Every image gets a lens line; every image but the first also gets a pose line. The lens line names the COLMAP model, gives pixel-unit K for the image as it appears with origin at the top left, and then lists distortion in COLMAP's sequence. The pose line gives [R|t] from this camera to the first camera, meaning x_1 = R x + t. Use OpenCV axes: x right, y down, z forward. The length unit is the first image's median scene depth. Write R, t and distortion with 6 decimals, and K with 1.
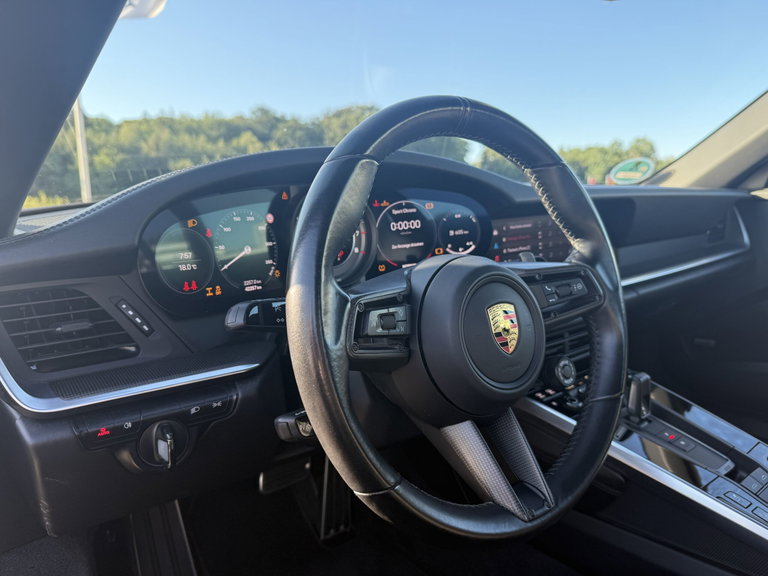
lens RADIAL K [[546.5, 0, 385.5], [0, 546.5, 289.9], [0, 0, 1]] dist [0.034005, -0.045792]
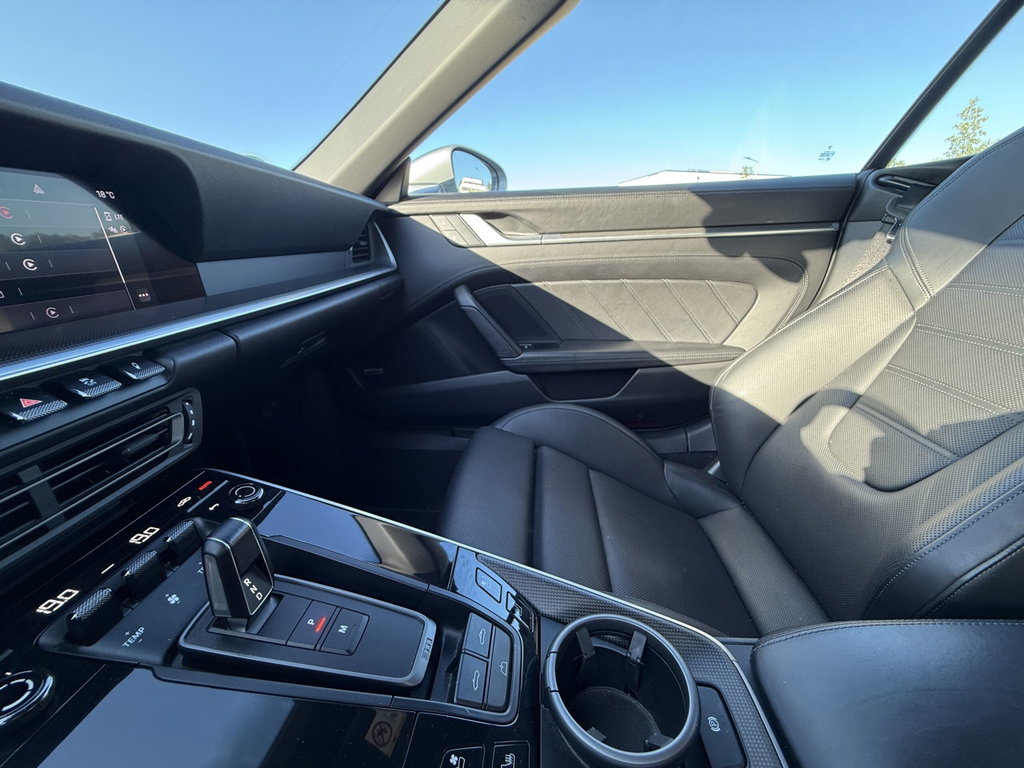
lens RADIAL K [[411.2, 0, 506.8], [0, 411.2, 382.3], [0, 0, 1]] dist [-0.001326, -0.000969]
pose [[0.675049, -0.221720, 0.703668, 0.286884], [0.118274, 0.973960, 0.193423, 0.001018], [-0.728231, -0.047344, 0.683695, 0.425391]]
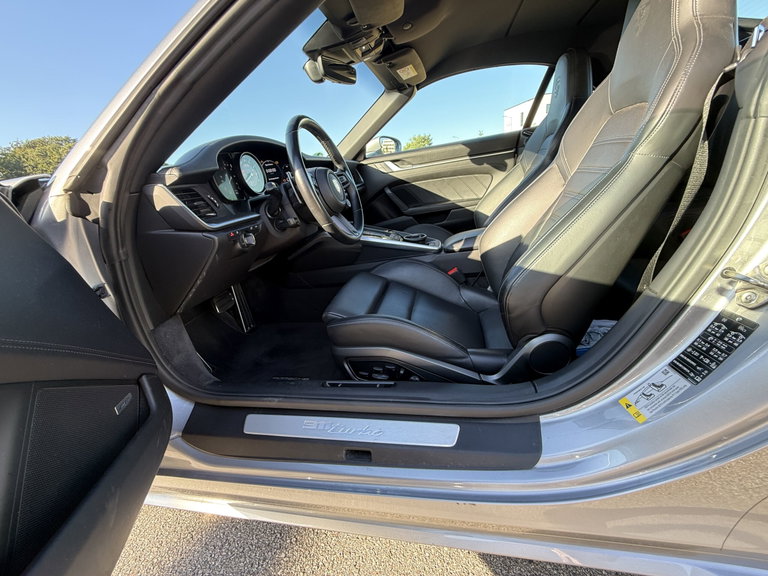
lens RADIAL K [[308.4, 0, 383.7], [0, 308.4, 289.5], [0, 0, 1]] dist [-0.001326, -0.000969]
pose [[0.751086, -0.300947, 0.587623, -0.372502], [0.216497, 0.953118, 0.211411, 0.143121], [-0.623698, -0.031569, 0.781028, -0.317426]]
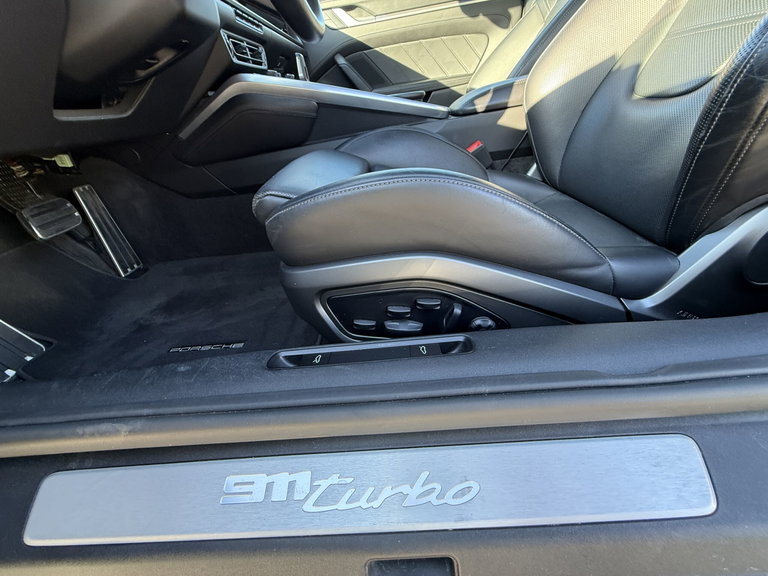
lens RADIAL K [[308.4, 0, 384.4], [0, 308.4, 292.5], [0, 0, 1]] dist [-0.001326, -0.000969]
pose [[0.618069, -0.454921, 0.641122, -0.213948], [0.227762, 0.884195, 0.407827, 0.326064], [-0.752406, -0.106042, 0.650108, 0.064588]]
